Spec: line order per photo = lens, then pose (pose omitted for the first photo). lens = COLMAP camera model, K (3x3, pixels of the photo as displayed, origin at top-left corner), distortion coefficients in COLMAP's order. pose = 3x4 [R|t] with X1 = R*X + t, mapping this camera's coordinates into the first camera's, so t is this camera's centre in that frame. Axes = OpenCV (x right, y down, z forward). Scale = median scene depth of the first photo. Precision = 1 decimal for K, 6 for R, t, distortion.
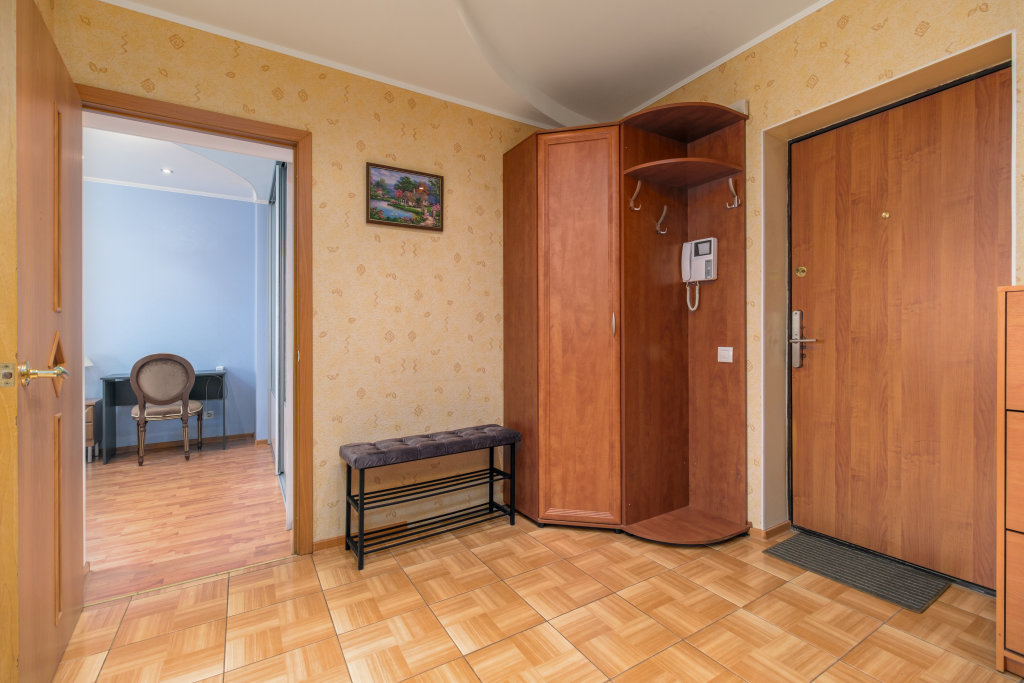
lens RADIAL K [[448.0, 0, 515.7], [0, 448.0, 338.9], [0, 0, 1]] dist [-0.000596, -0.000157]
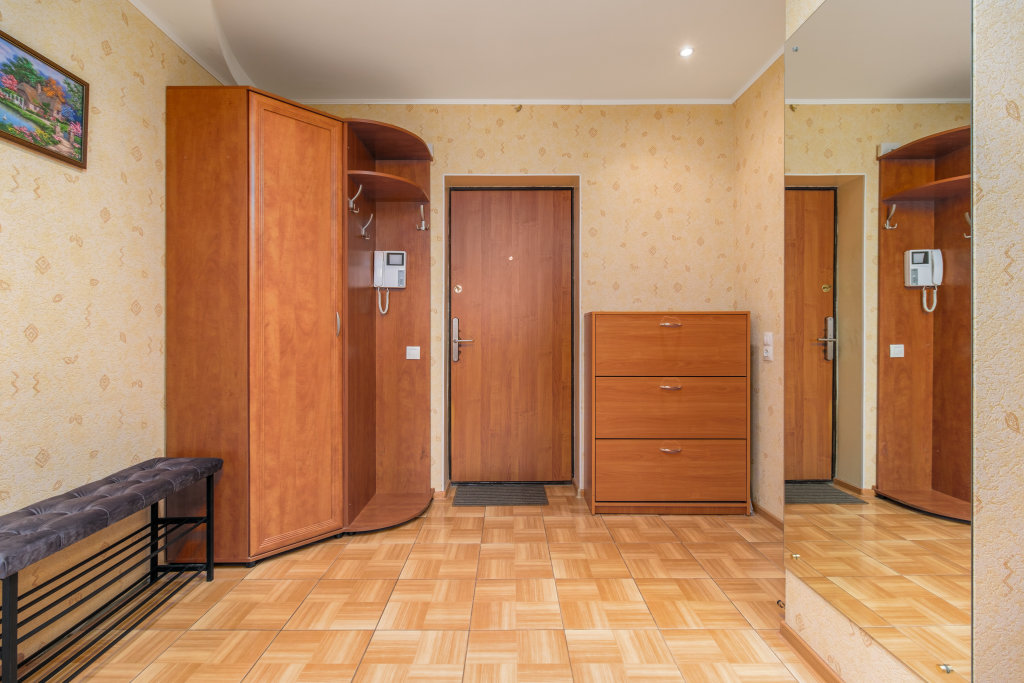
lens RADIAL K [[448.0, 0, 515.7], [0, 448.0, 338.9], [0, 0, 1]] dist [-0.000596, -0.000157]
pose [[0.529985, 0.003708, 0.847999, -0.393415], [-0.000487, 0.999992, -0.004068, 0.003201], [-0.848007, 0.001743, 0.529982, 0.151587]]
